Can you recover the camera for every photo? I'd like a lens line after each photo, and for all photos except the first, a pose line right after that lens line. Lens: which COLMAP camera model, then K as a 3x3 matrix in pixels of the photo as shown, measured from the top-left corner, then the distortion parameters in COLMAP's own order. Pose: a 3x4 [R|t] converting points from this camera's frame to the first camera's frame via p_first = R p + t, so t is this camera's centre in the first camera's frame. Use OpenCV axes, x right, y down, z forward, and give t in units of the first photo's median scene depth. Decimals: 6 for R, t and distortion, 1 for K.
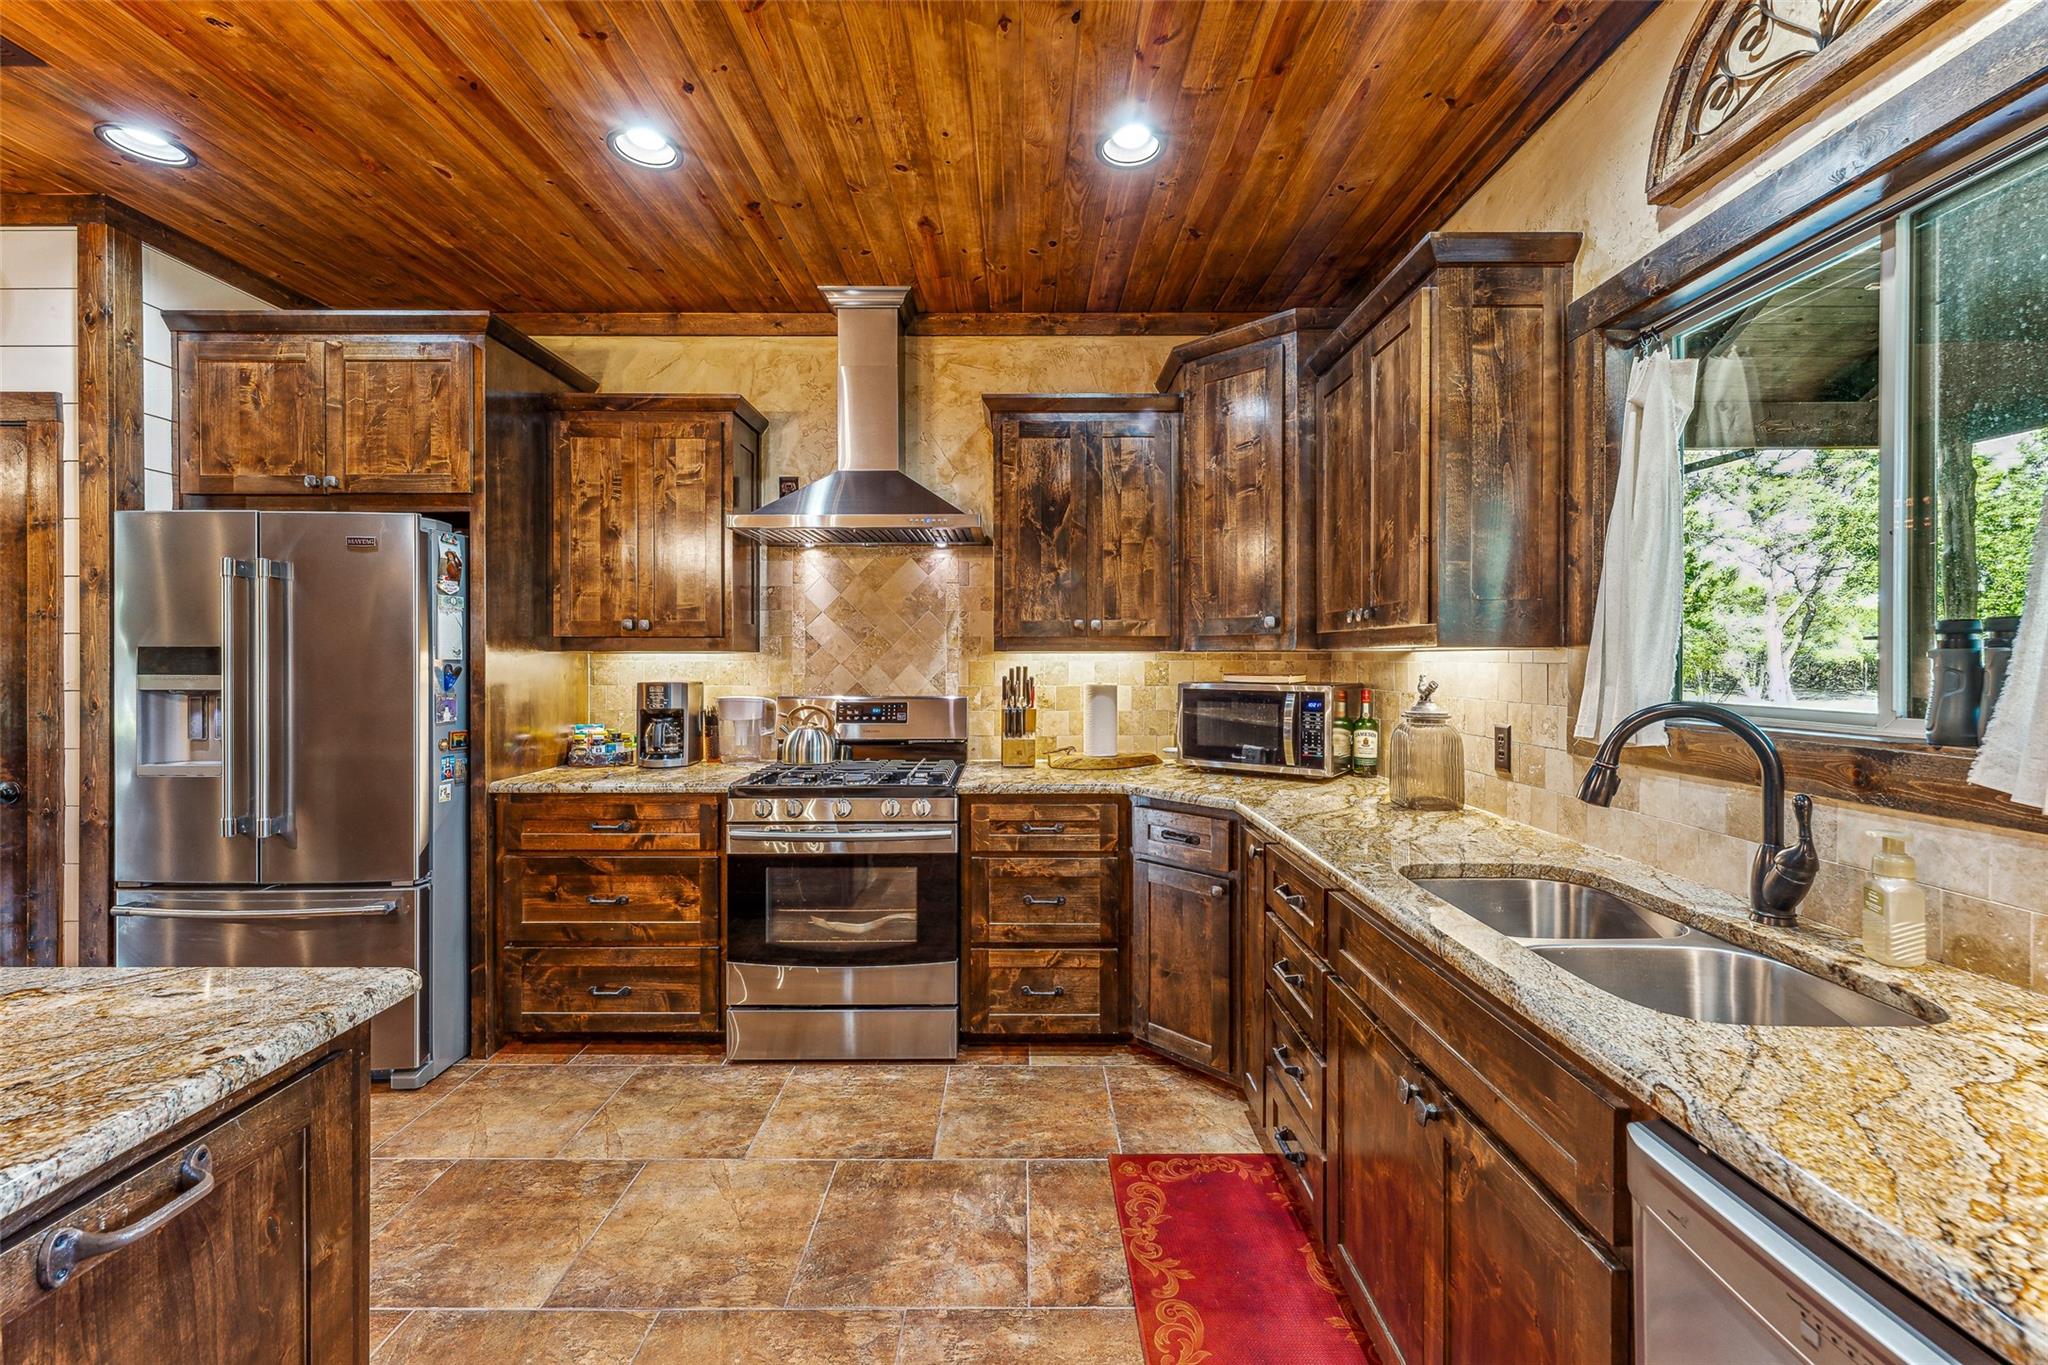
lens RADIAL K [[829.1, 0, 1020.4], [0, 829.1, 666.7], [0, 0, 1]] dist [0.001102, 0.000167]
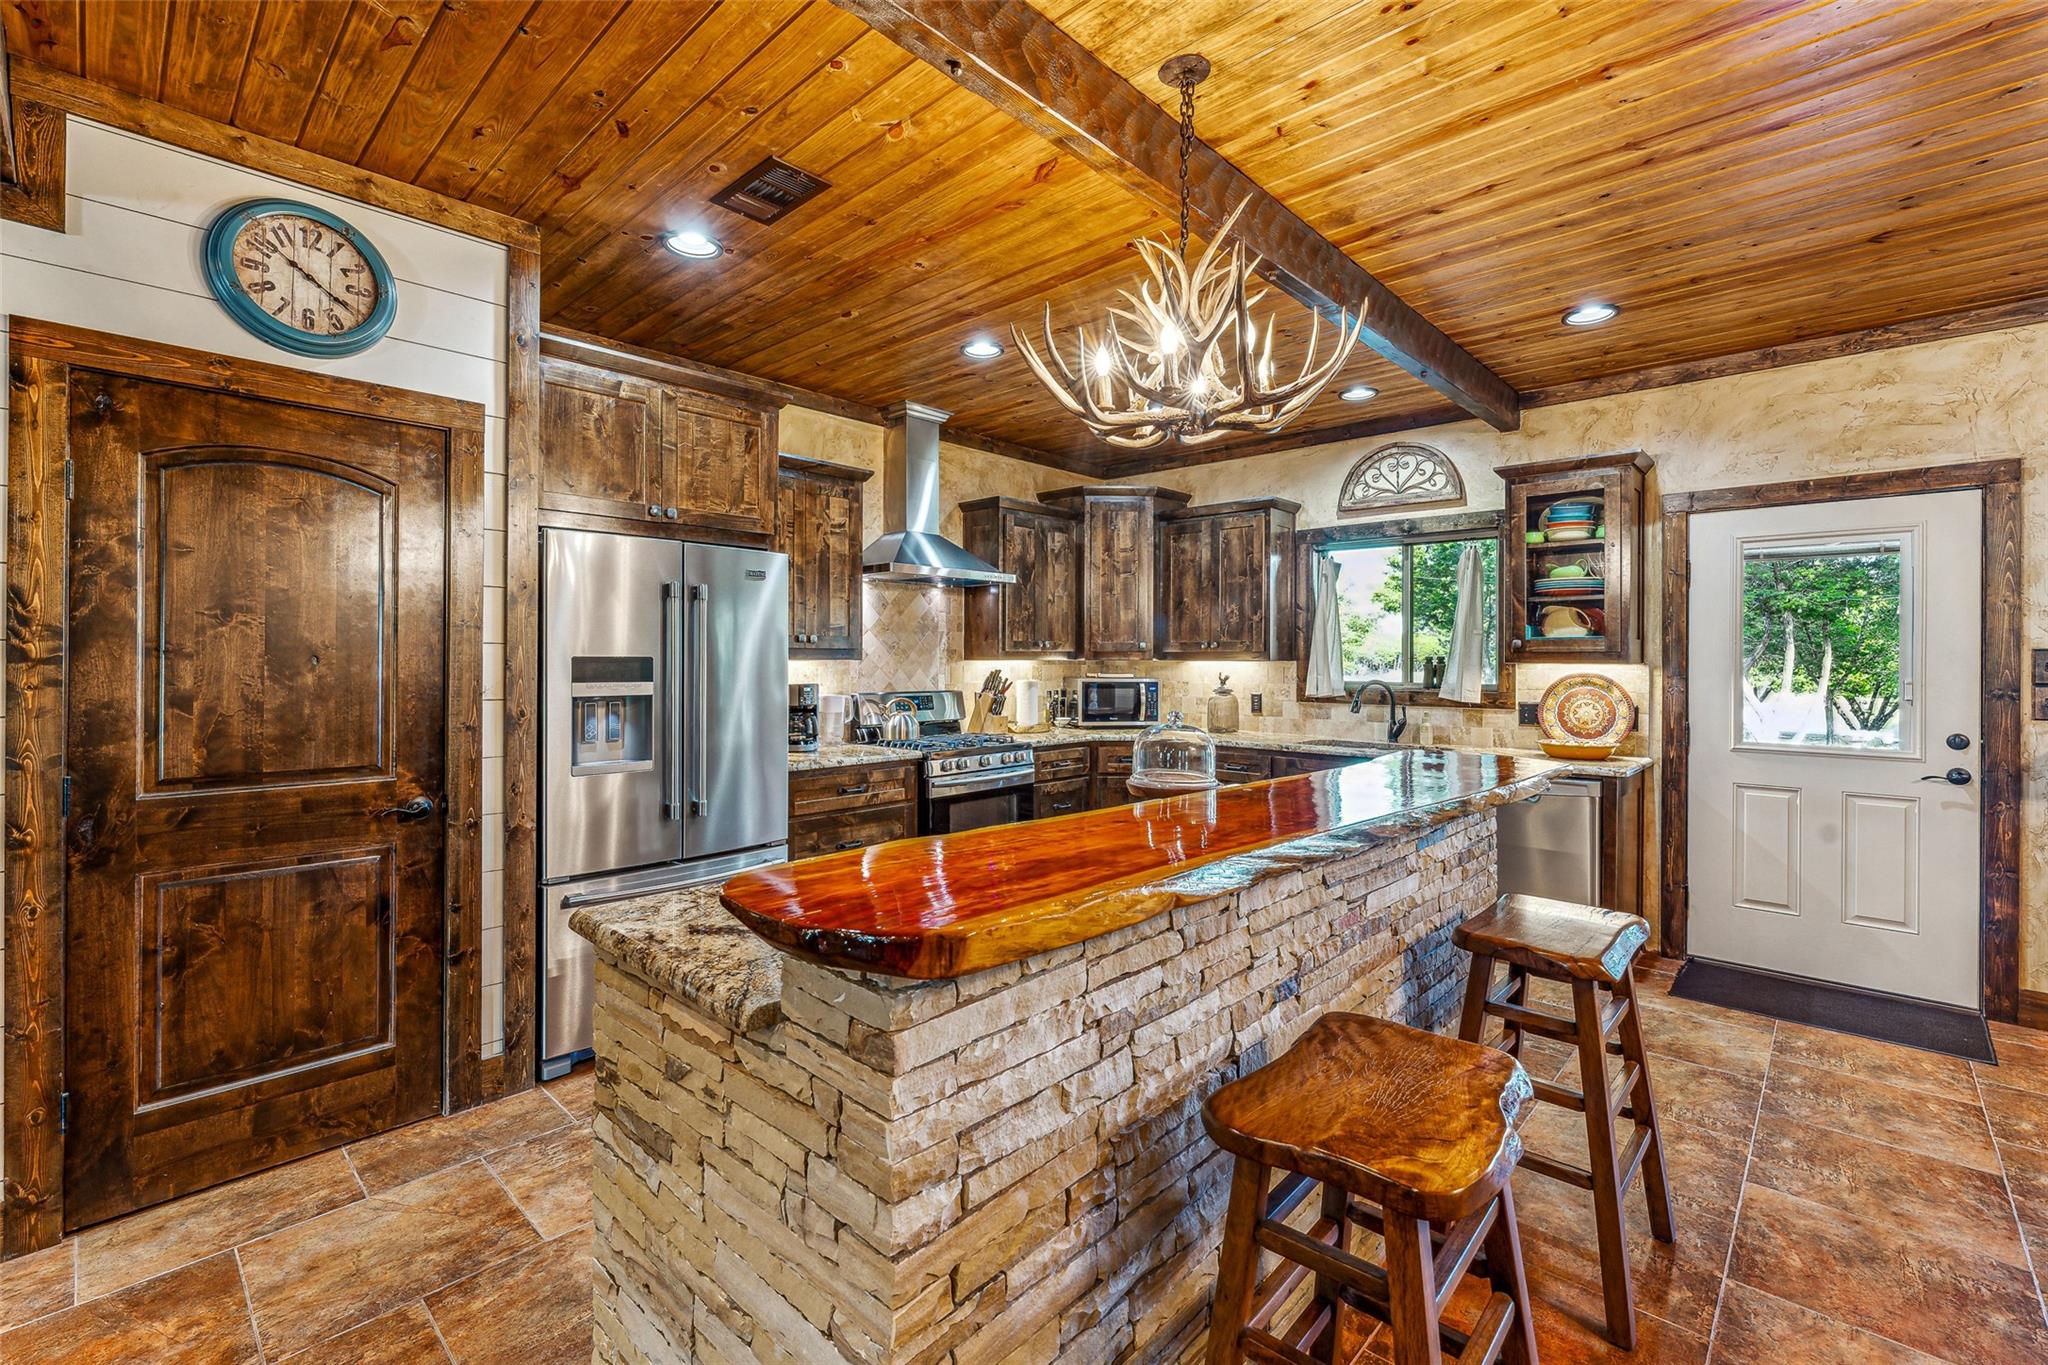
lens RADIAL K [[876.4, 0, 1022.6], [0, 876.4, 661.4], [0, 0, 1]] dist [-0.001755, -0.000208]
pose [[0.684853, 0.000071, 0.728681, -1.372247], [0.002134, 0.999996, -0.002104, -0.013797], [-0.728678, 0.002996, 0.684850, -0.185781]]
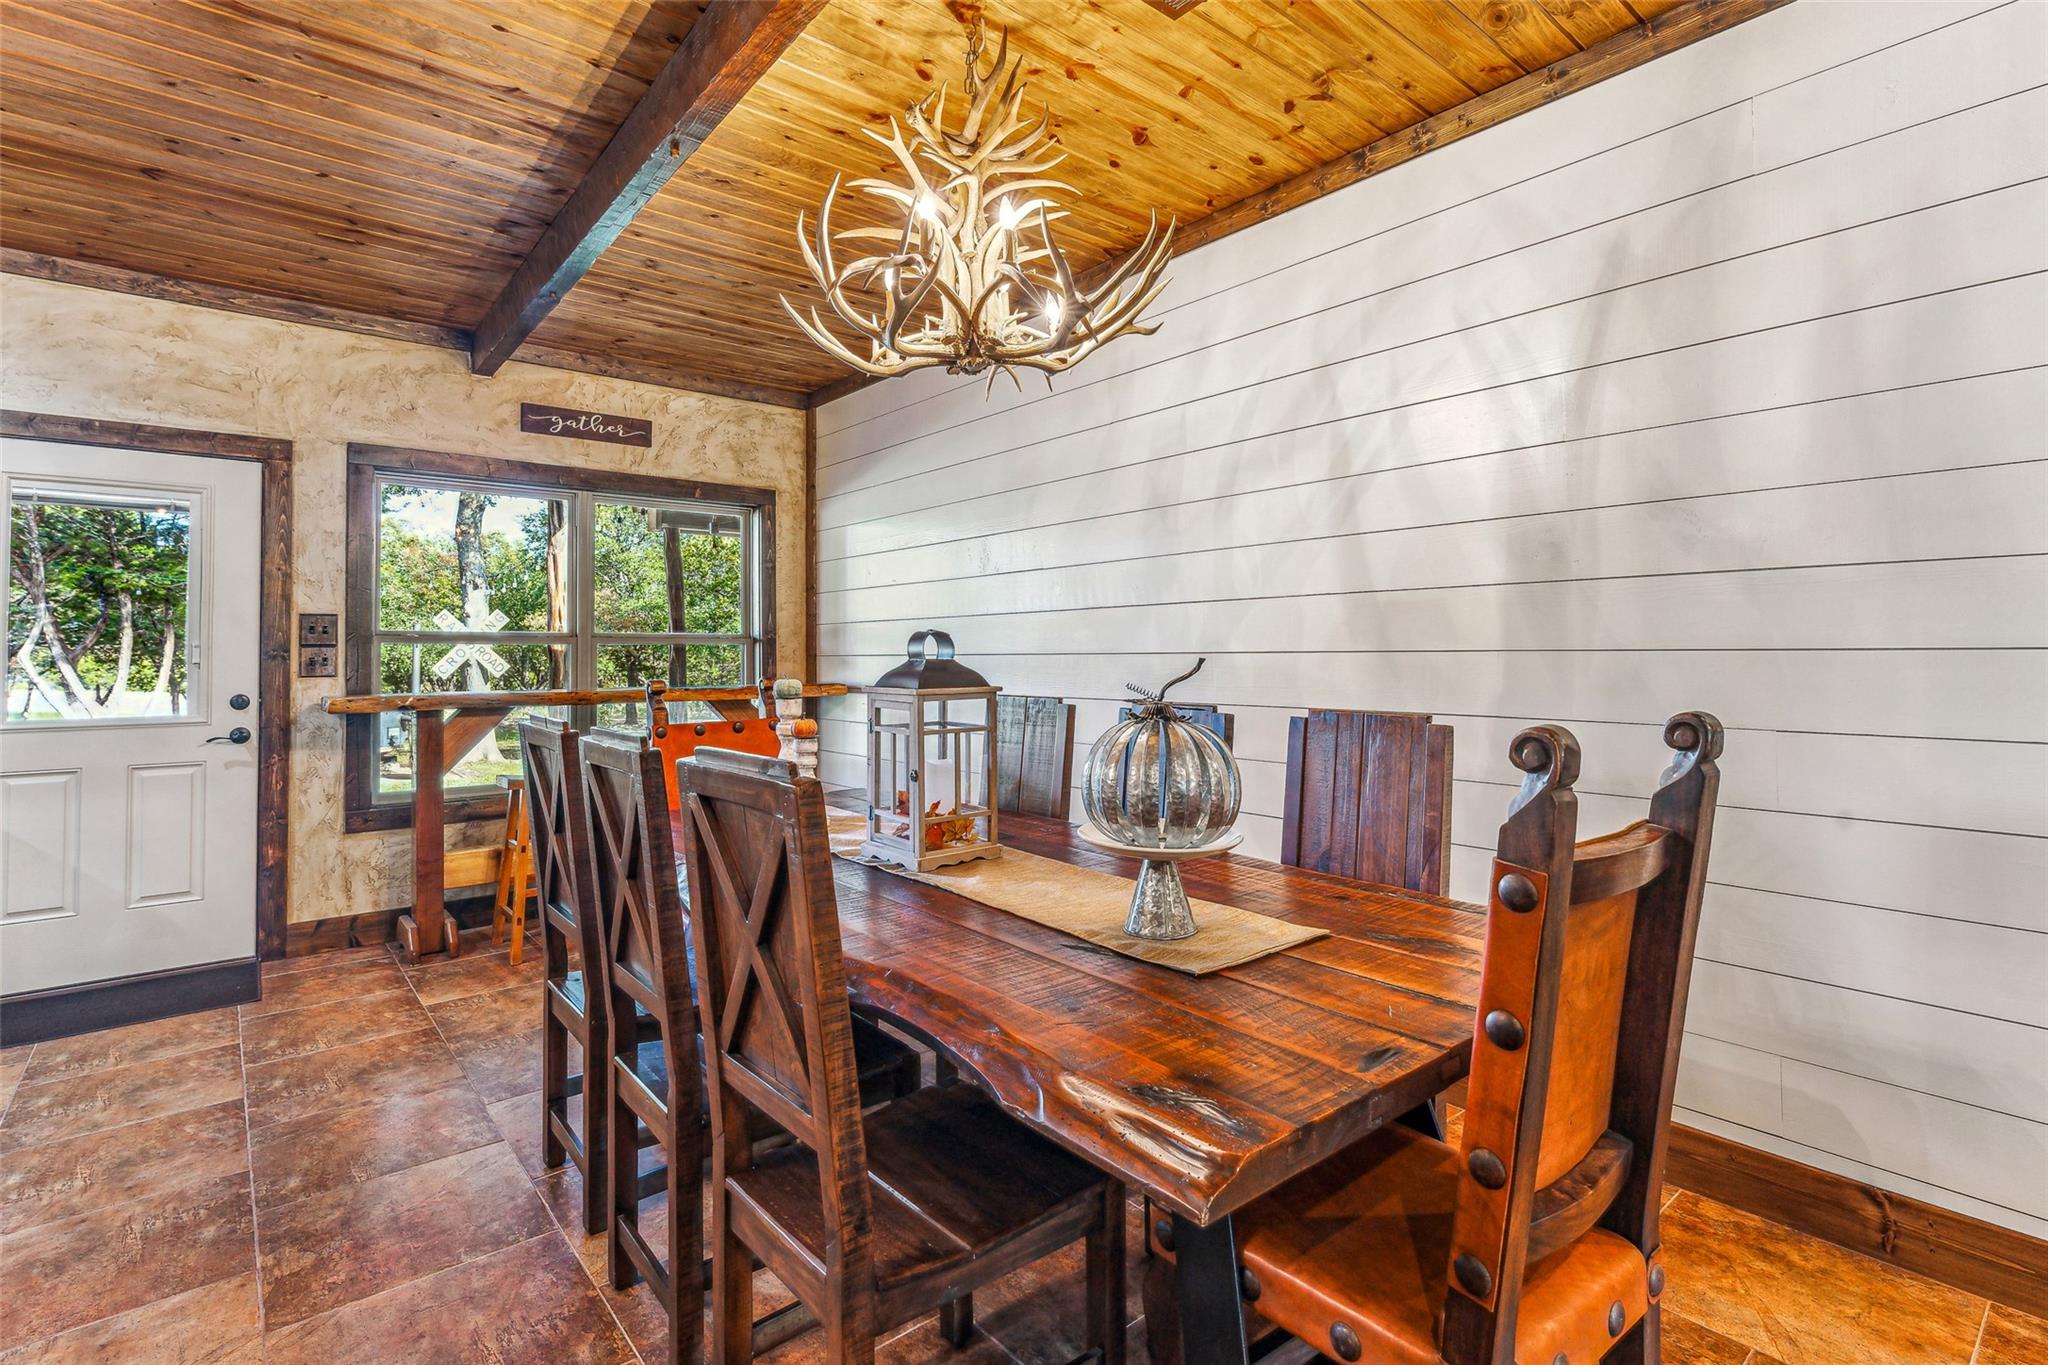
lens RADIAL K [[963.6, 0, 1022.6], [0, 963.6, 629.1], [0, 0, 1]] dist [0.000124, -0.000154]
pose [[-0.644165, 0.024771, 0.764485, -1.383538], [0.012675, 0.999684, -0.021712, 0.039468], [-0.764781, -0.004296, -0.644276, -0.271772]]
